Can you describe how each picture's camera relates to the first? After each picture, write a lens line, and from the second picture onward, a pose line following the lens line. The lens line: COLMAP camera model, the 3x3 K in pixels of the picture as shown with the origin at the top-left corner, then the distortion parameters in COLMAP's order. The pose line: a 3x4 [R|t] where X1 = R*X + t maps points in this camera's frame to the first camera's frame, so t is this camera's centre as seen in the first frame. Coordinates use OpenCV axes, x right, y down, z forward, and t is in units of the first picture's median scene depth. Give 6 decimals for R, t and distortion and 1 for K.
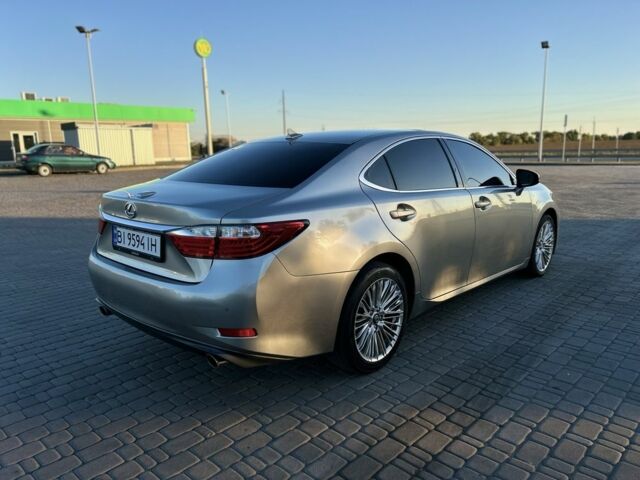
lens RADIAL K [[495.3, 0, 322.0], [0, 495.3, 241.0], [0, 0, 1]] dist [0.054584, -0.060777]
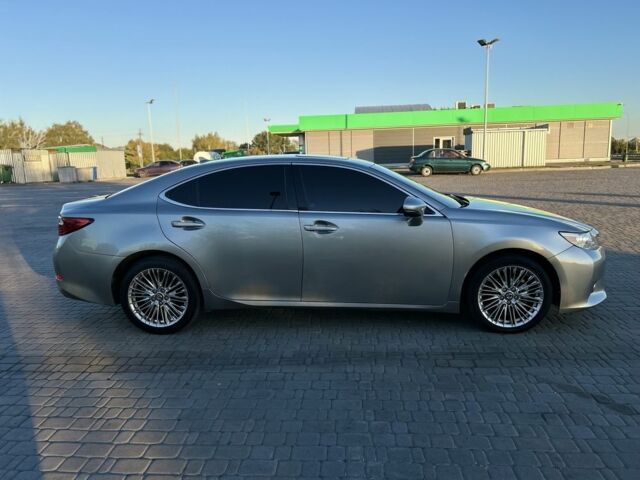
lens RADIAL K [[495.3, 0, 322.0], [0, 495.3, 241.0], [0, 0, 1]] dist [0.054584, -0.060777]
pose [[0.621215, 0.133480, -0.772188, 0.207692], [-0.129394, 0.989333, 0.066920, -0.021543], [0.772883, 0.058345, 0.631860, 0.065962]]
